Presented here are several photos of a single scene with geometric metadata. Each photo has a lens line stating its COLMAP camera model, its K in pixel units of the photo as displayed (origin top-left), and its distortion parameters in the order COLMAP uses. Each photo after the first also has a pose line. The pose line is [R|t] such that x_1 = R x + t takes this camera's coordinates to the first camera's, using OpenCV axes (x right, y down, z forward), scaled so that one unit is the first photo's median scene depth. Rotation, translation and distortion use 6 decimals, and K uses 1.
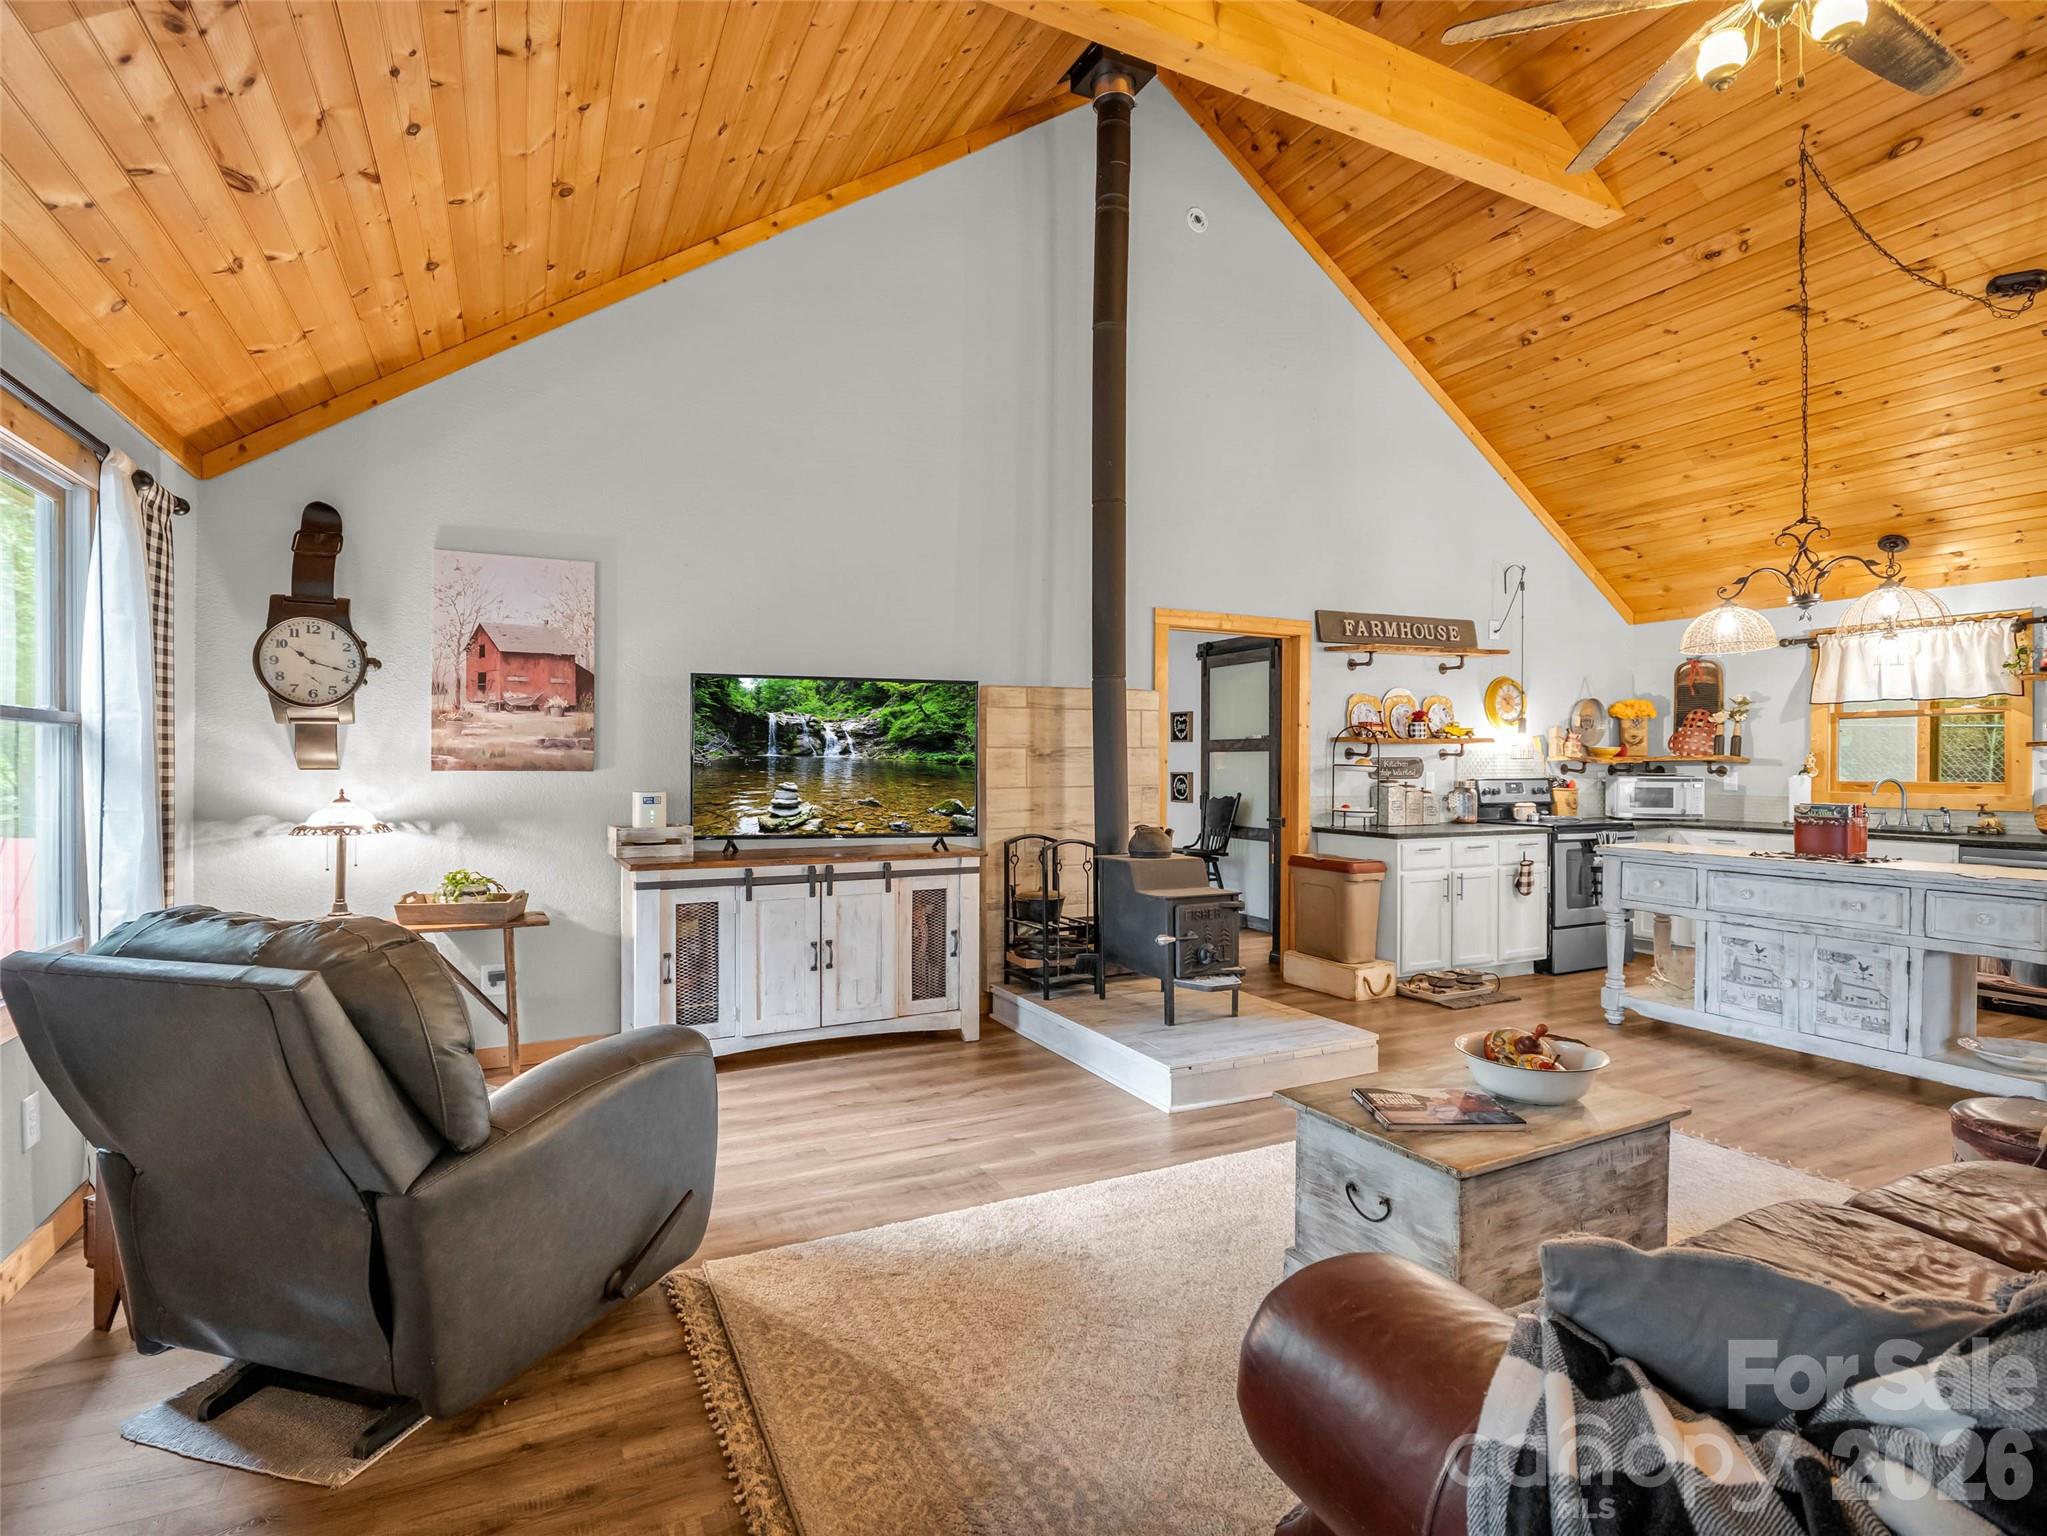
lens RADIAL K [[1029.1, 0, 1056.9], [0, 1029.1, 765.7], [0, 0, 1]] dist [-0.018003, -0.000919]
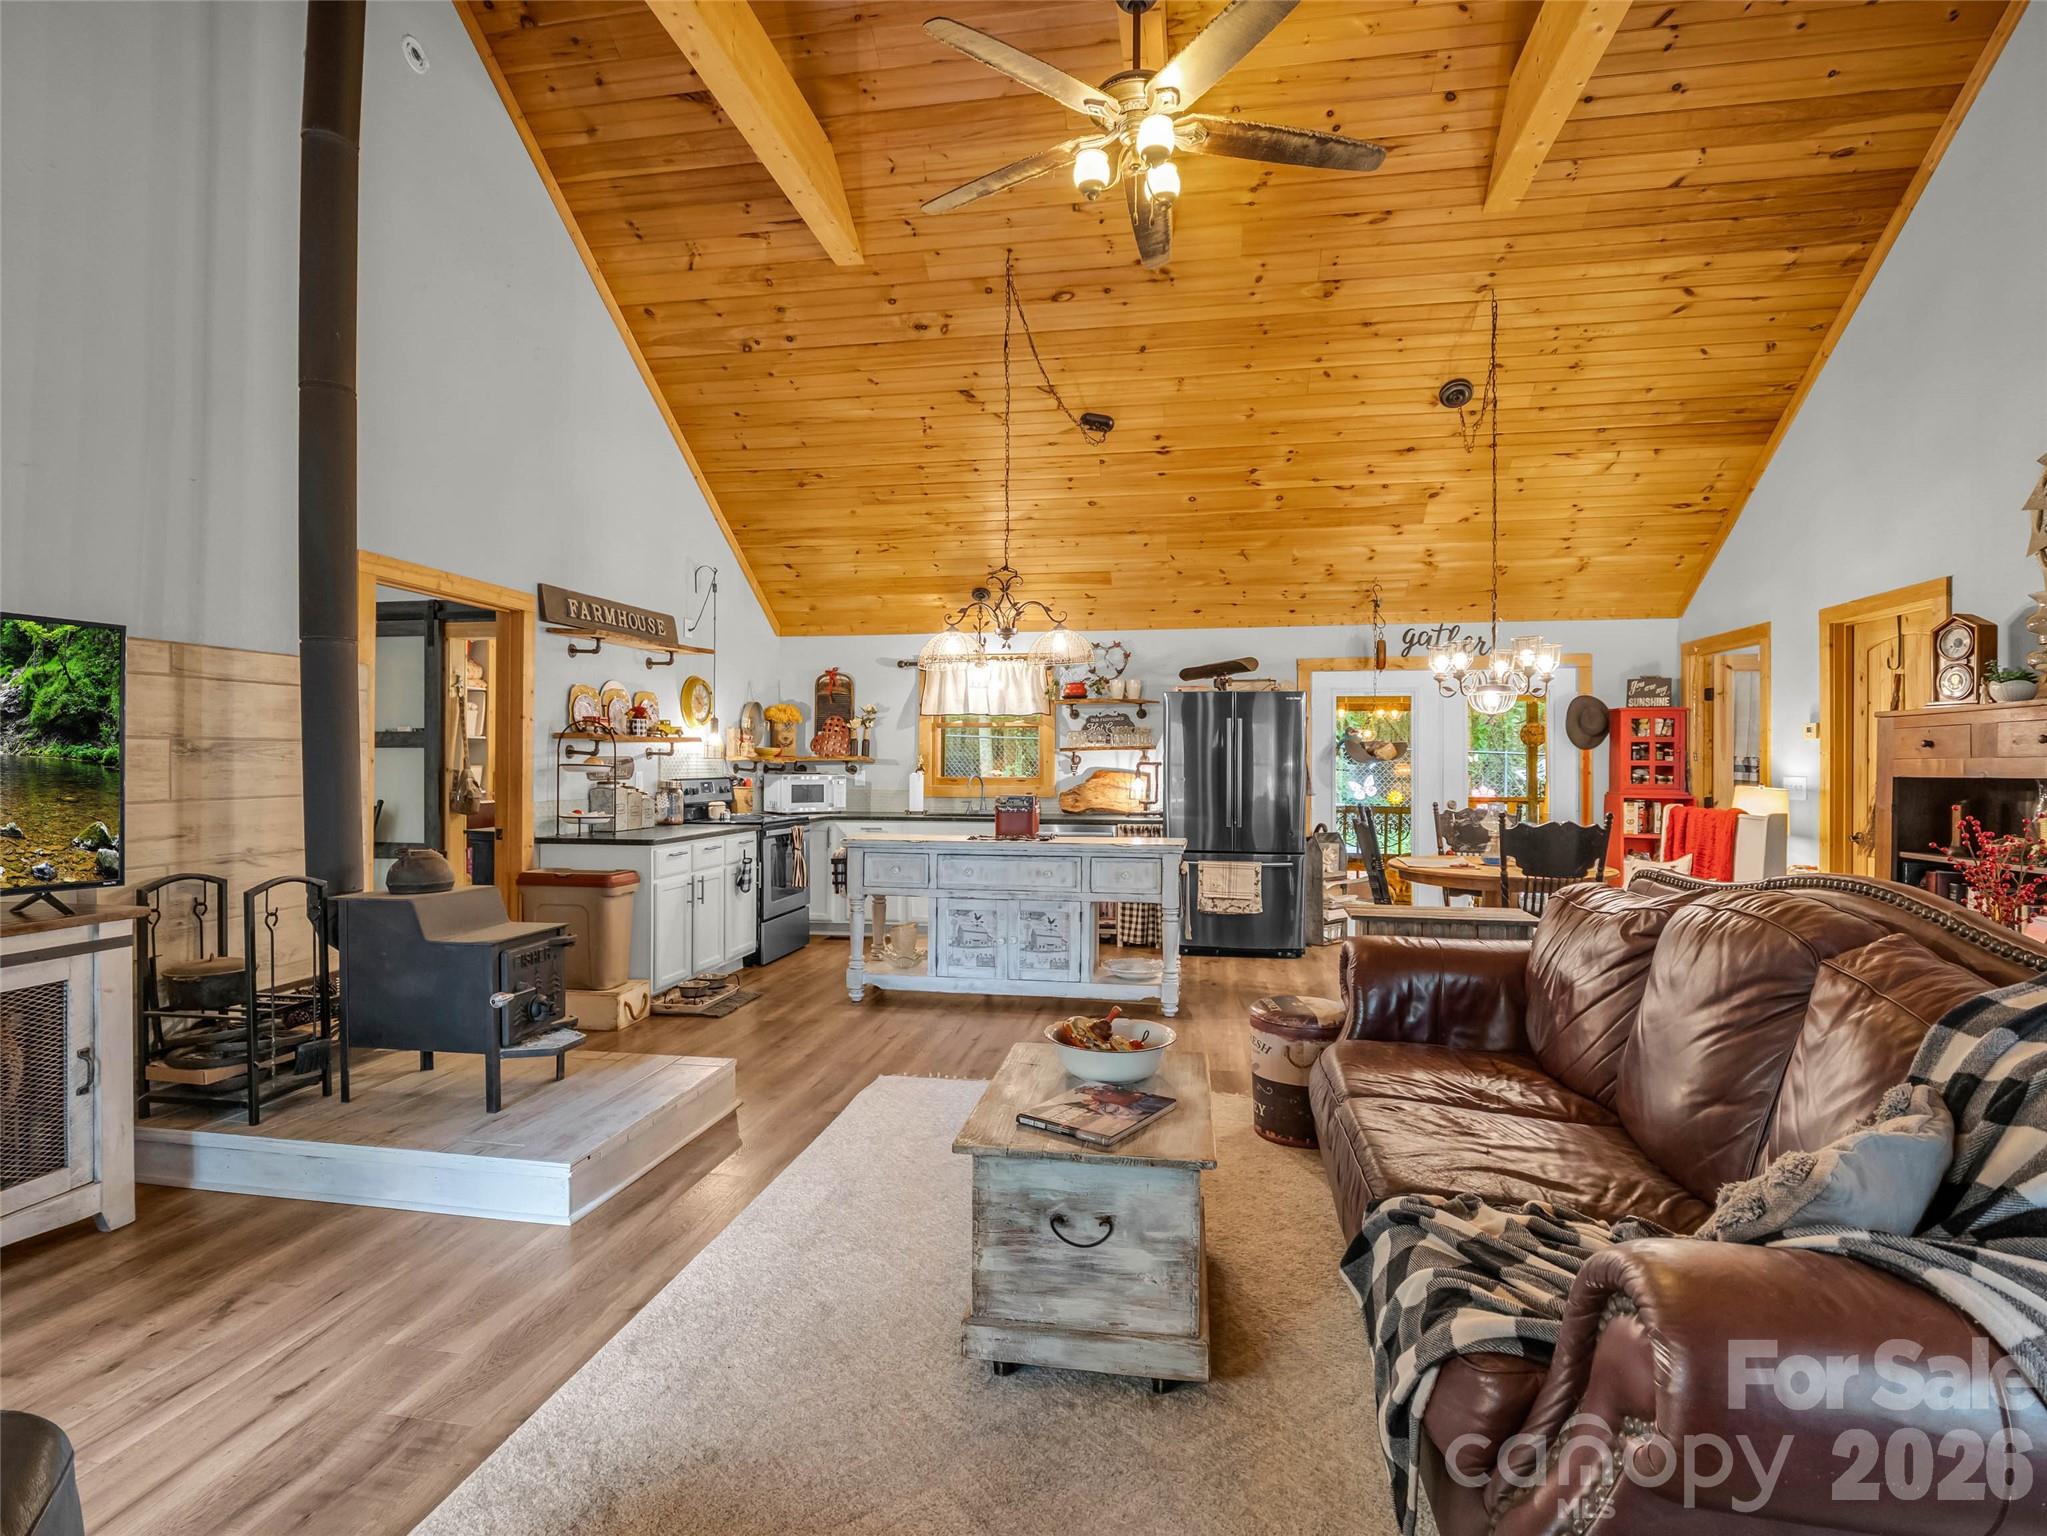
lens RADIAL K [[1003.7, 0, 1018.0], [0, 1003.7, 766.7], [0, 0, 1]] dist [-0.001061, -0.011062]
pose [[0.605392, -0.002504, 0.795923, -0.179821], [0.000767, 0.999996, 0.002562, -0.000970], [-0.795927, -0.000940, 0.605392, 0.187168]]
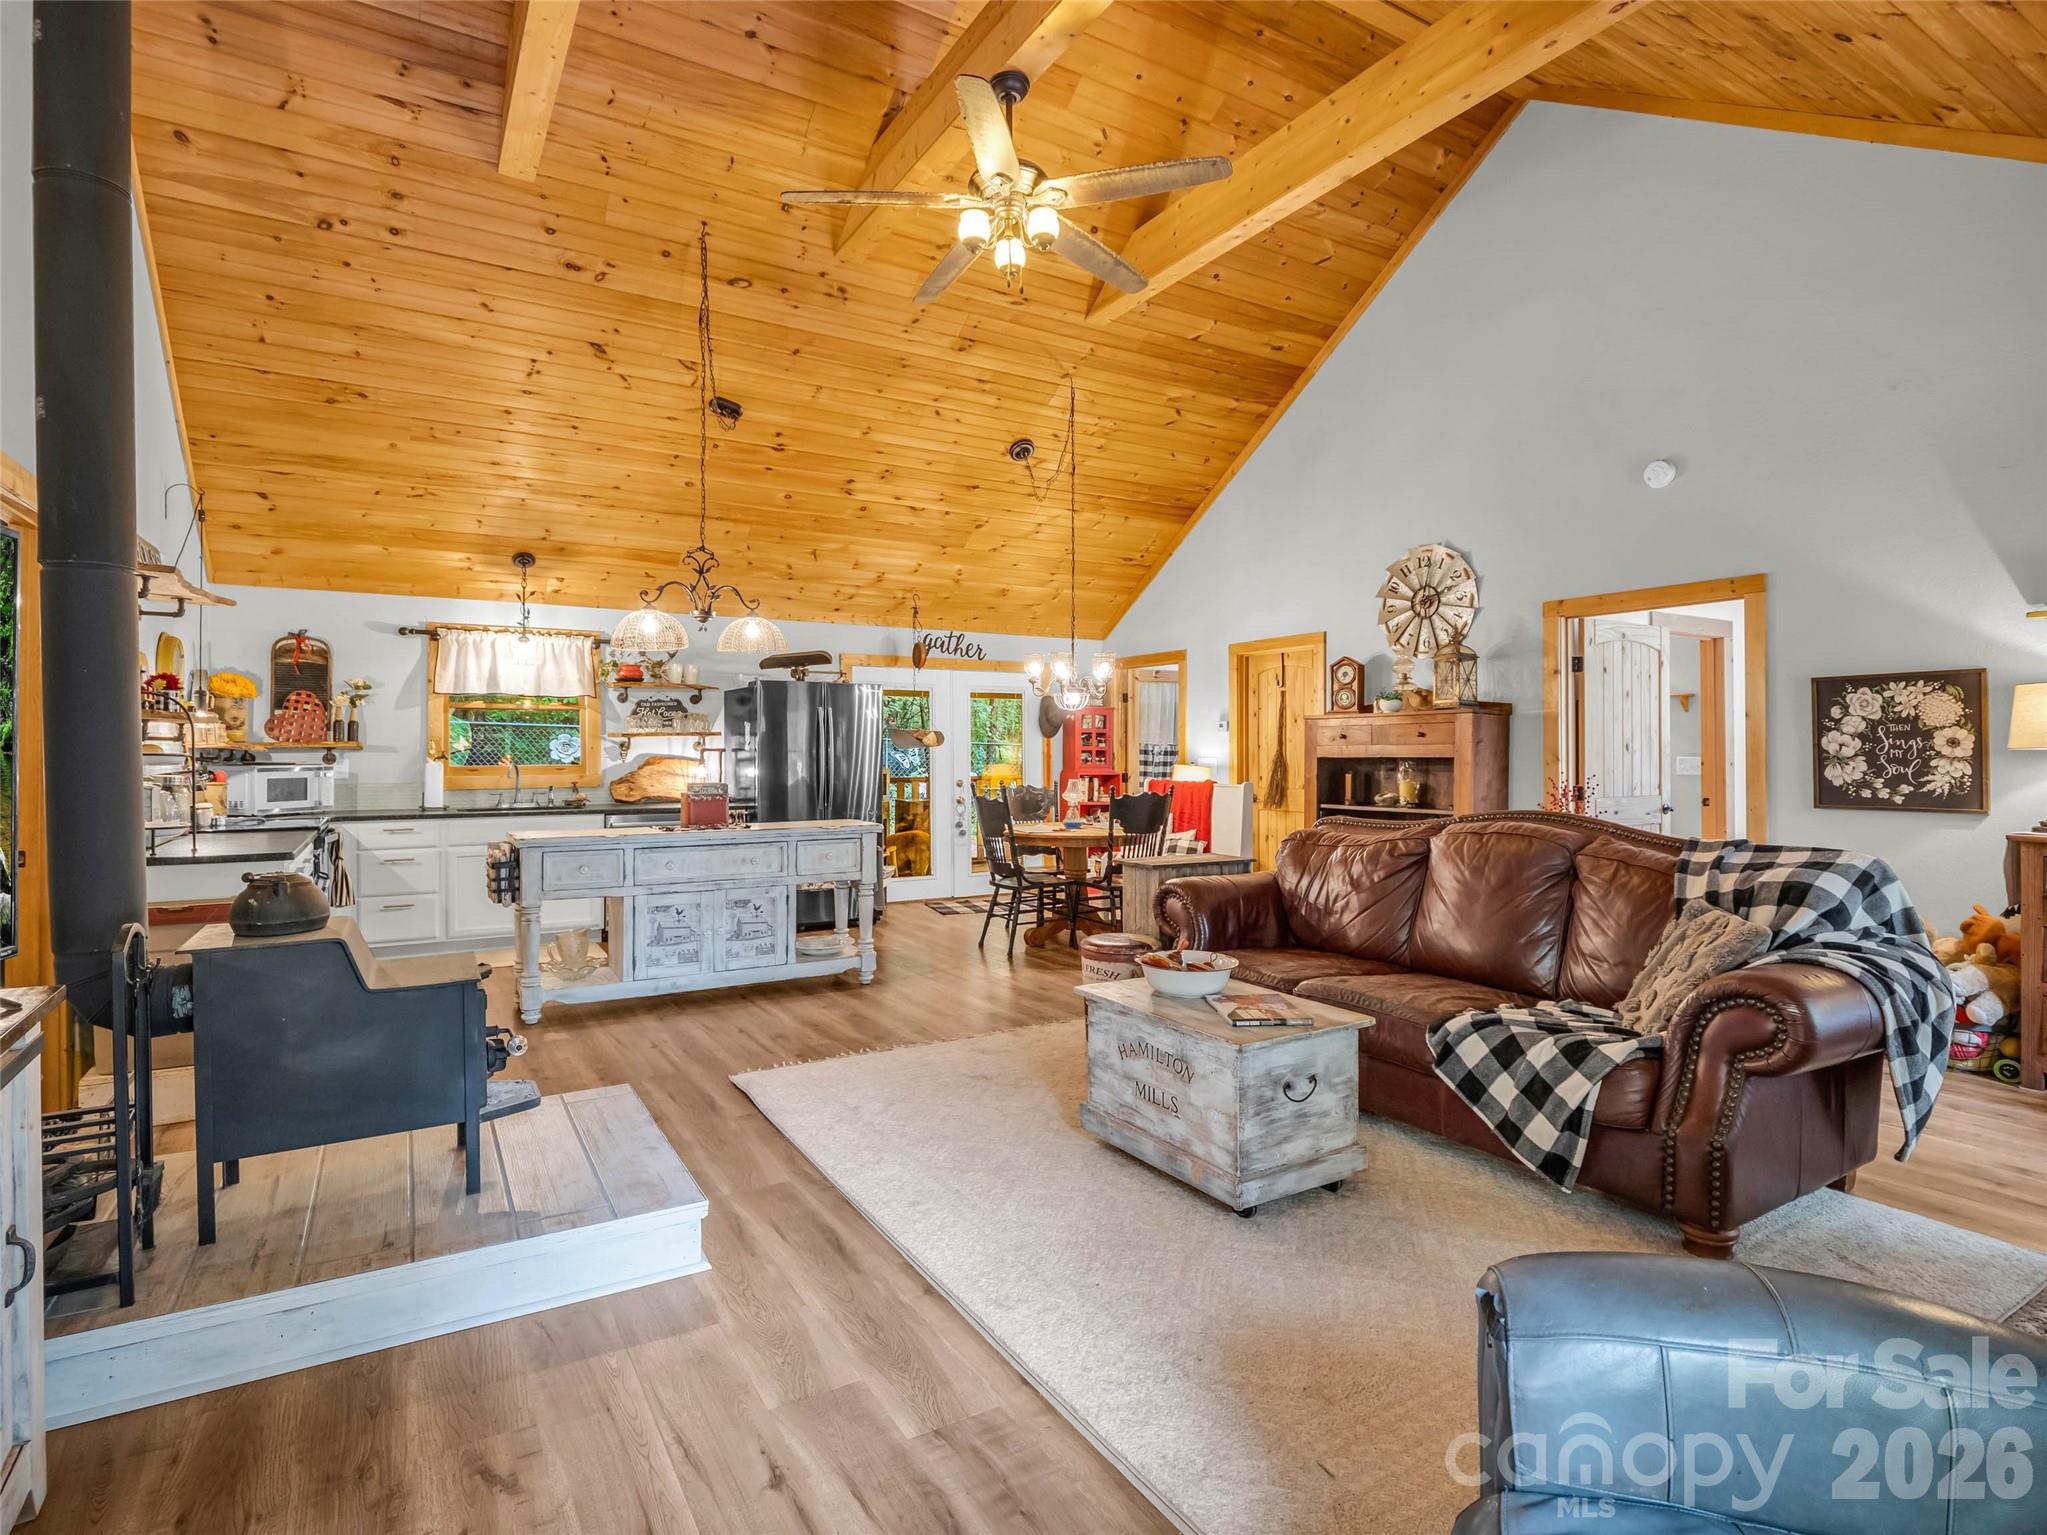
lens RADIAL K [[1017.9, 0, 972.2], [0, 1017.9, 747.0], [0, 0, 1]] dist [0.000570, -0.017563]
pose [[-0.035429, 0.000746, 0.999372, -0.371546], [0.002923, 0.999996, -0.000642, -0.003393], [-0.999368, 0.002898, -0.035431, 0.554868]]
